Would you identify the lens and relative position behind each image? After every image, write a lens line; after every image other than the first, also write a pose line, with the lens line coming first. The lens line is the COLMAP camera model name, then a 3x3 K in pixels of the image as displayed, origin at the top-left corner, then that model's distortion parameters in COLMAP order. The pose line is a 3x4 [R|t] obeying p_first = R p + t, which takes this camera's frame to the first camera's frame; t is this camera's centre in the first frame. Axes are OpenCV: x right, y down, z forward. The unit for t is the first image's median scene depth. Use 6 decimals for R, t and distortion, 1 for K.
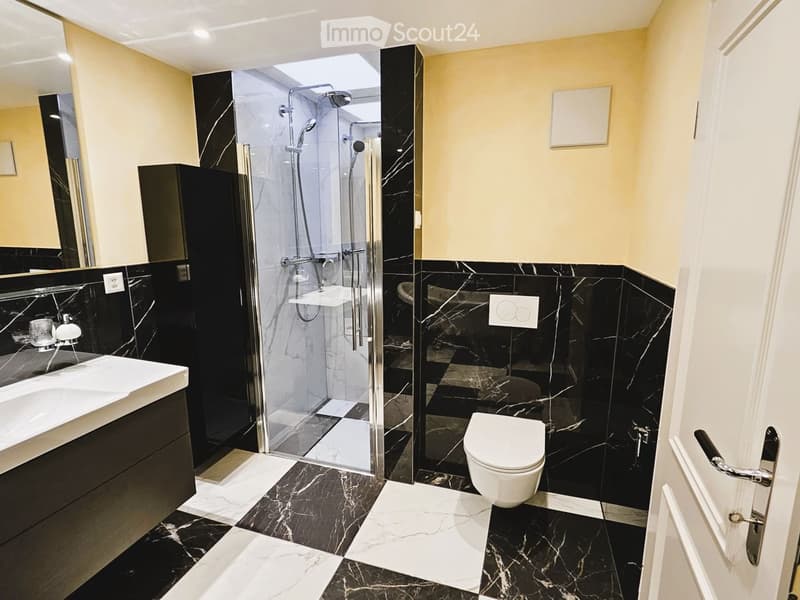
lens RADIAL K [[401.7, 0, 398.8], [0, 401.7, 300.5], [0, 0, 1]] dist [-0.004821, 0.000375]
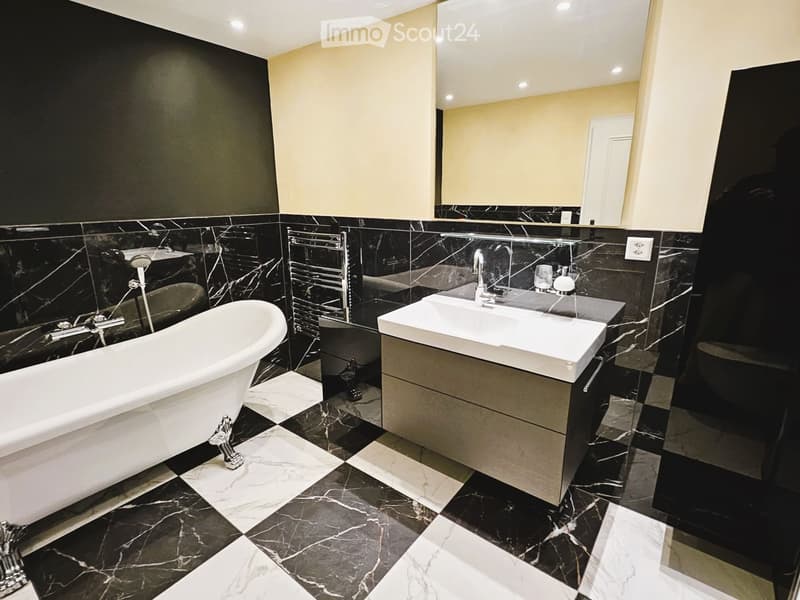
lens RADIAL K [[401.7, 0, 398.8], [0, 401.7, 294.4], [0, 0, 1]] dist [-0.004821, 0.000375]
pose [[-0.337554, 0.235406, -0.911395, 0.260726], [-0.166605, 0.937997, 0.303982, -0.129573], [0.926445, 0.254453, -0.277405, 0.808030]]
